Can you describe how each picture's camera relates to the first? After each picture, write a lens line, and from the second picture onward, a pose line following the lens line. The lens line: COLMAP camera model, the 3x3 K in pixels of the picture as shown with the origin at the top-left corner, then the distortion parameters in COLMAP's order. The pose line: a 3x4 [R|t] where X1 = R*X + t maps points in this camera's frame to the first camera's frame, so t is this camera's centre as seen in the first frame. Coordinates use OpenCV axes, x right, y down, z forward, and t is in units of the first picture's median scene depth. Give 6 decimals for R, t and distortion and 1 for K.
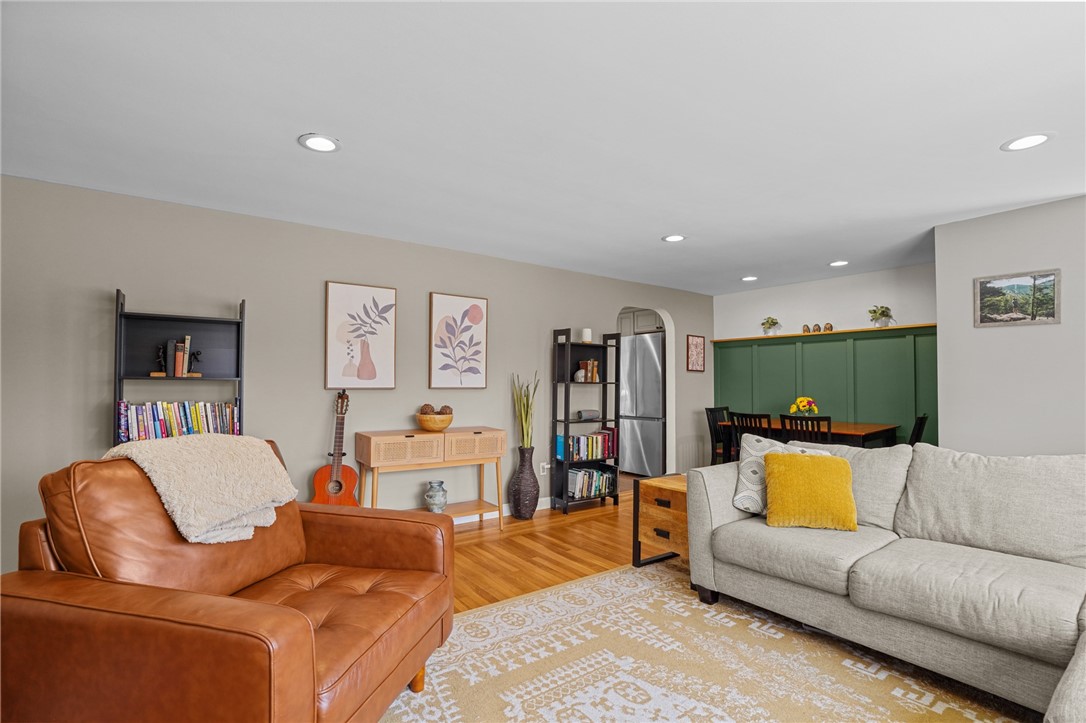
lens RADIAL K [[508.5, 0, 537.5], [0, 508.5, 372.8], [0, 0, 1]] dist [-0.071113, 0.026690]
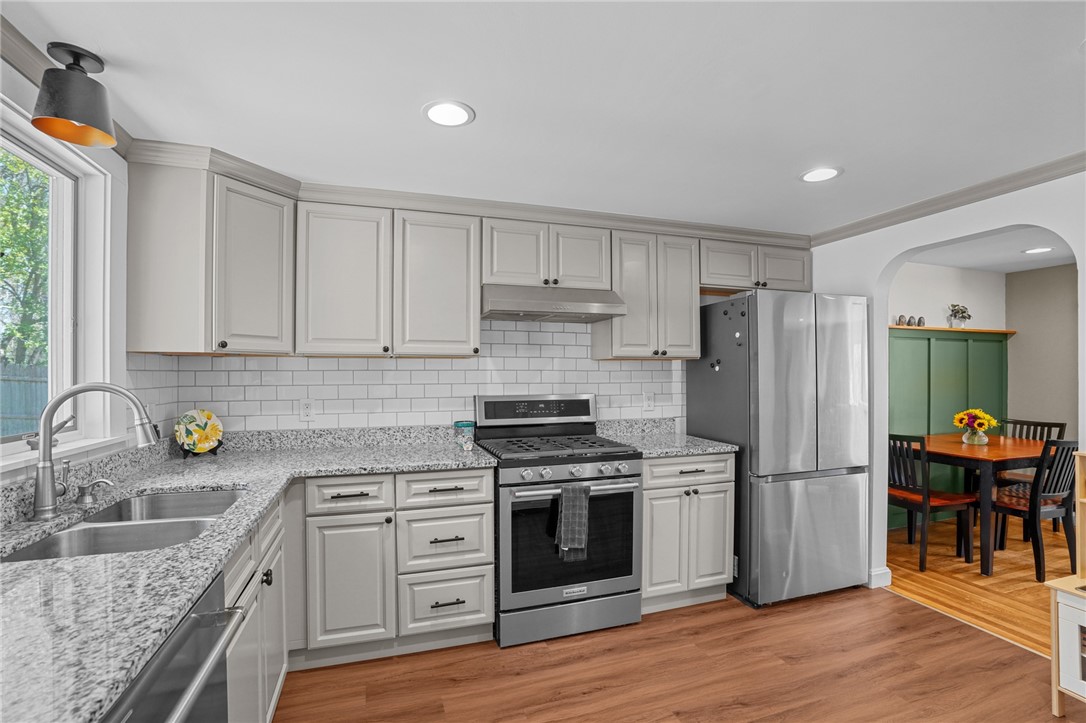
lens RADIAL K [[497.2, 0, 539.2], [0, 497.2, 373.9], [0, 0, 1]] dist [-0.071289, 0.026427]
pose [[0.308629, -0.002644, 0.951179, -0.887166], [-0.014305, 0.999870, 0.007421, -0.003795], [-0.951075, -0.015897, 0.308552, 3.133331]]
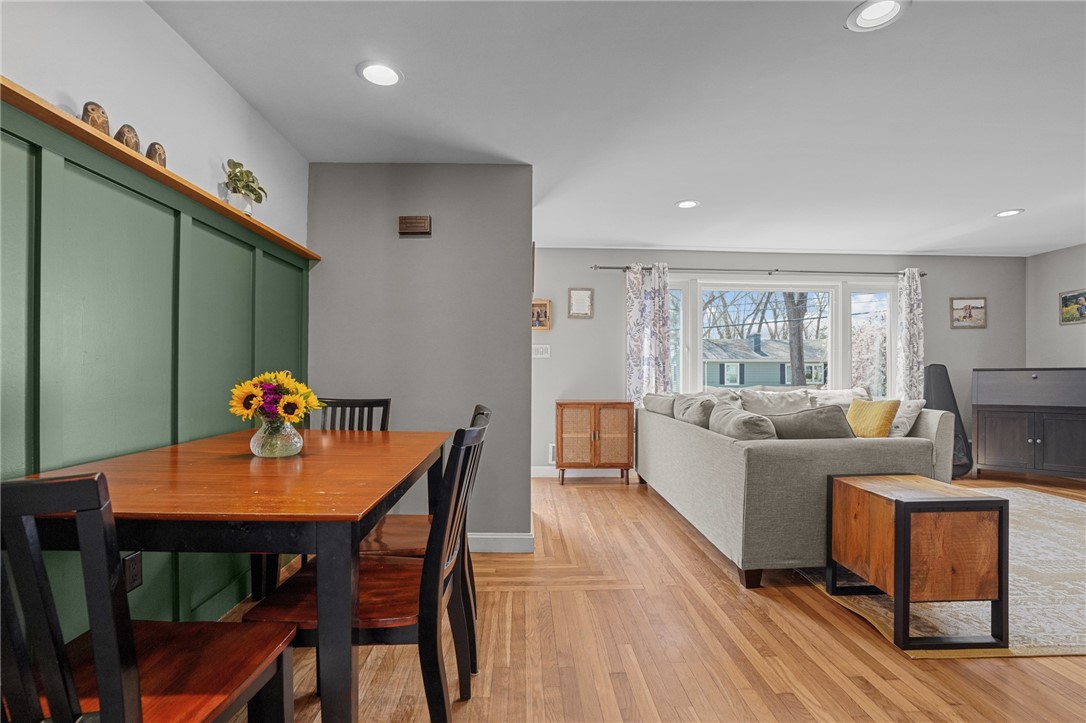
lens RADIAL K [[508.5, 0, 537.5], [0, 508.5, 372.8], [0, 0, 1]] dist [-0.071113, 0.026690]
pose [[-0.825493, -0.003855, 0.564399, 0.467463], [-0.016059, 0.999732, -0.016659, 0.119277], [-0.564184, -0.022815, -0.825334, 2.571534]]
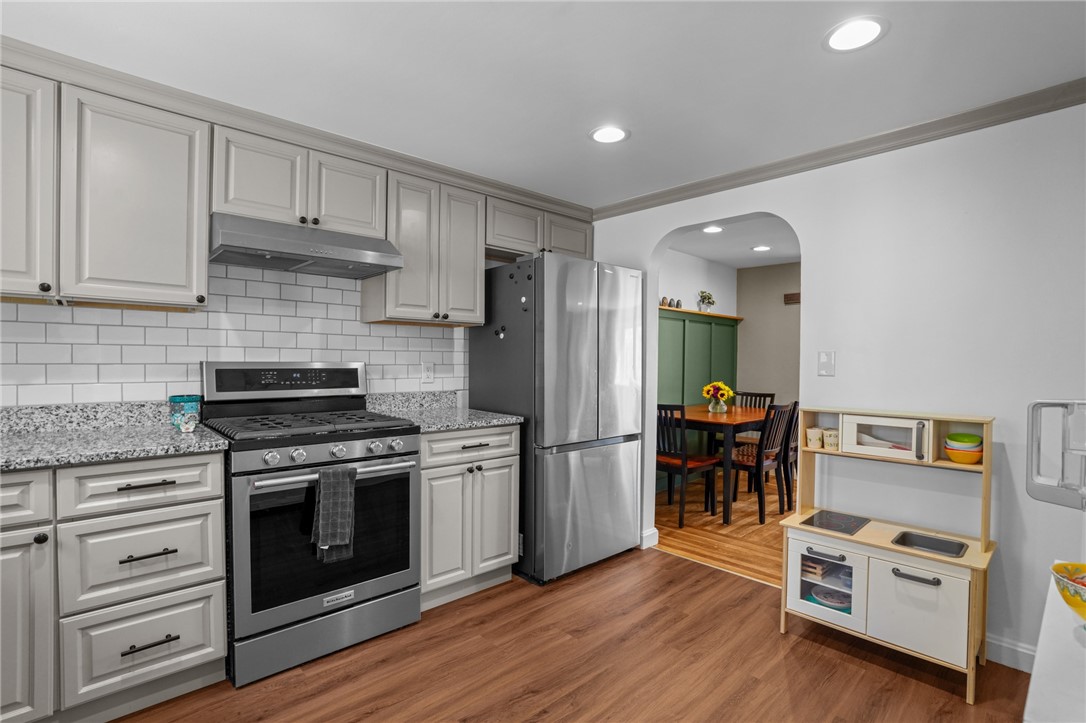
lens RADIAL K [[508.5, 0, 537.5], [0, 508.5, 372.8], [0, 0, 1]] dist [-0.071113, 0.026690]
pose [[-0.114159, -0.023817, 0.993177, -0.743078], [-0.028256, 0.999386, 0.020718, 0.053495], [-0.993061, -0.025698, -0.114762, 3.143071]]
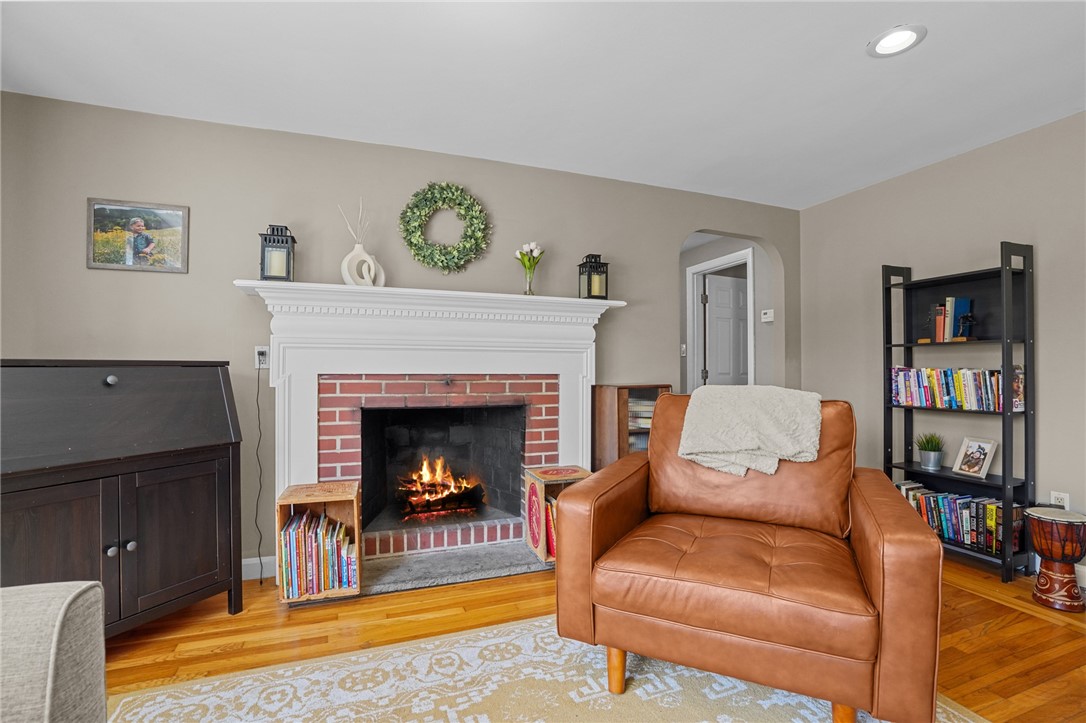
lens RADIAL K [[502.9, 0, 543.2], [0, 502.9, 367.0], [0, 0, 1]] dist [-0.071285, 0.027681]
pose [[-0.261472, -0.010304, -0.965156, 0.471527], [0.019862, 0.999674, -0.016053, 0.071174], [0.965007, -0.023367, -0.261182, 0.649120]]
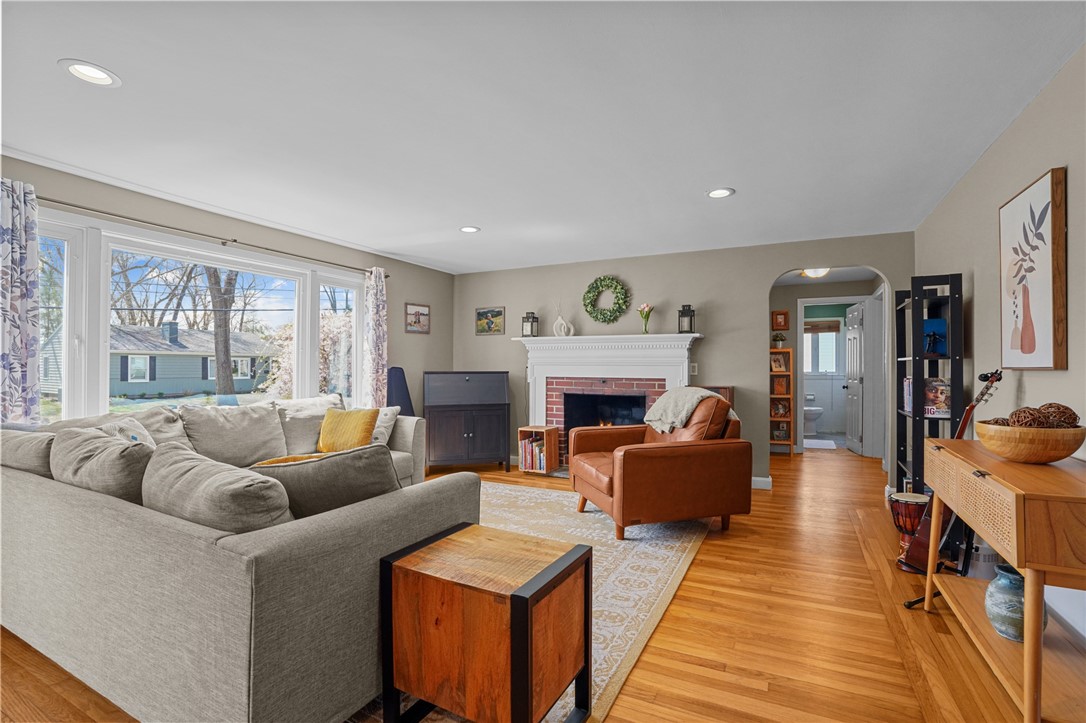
lens RADIAL K [[502.9, 0, 543.2], [0, 502.9, 367.0], [0, 0, 1]] dist [-0.071285, 0.027681]
pose [[-0.892148, -0.008018, -0.451673, 0.659232], [0.002289, 0.999749, -0.022267, 0.066073], [0.451738, -0.020899, -0.891906, 2.051529]]
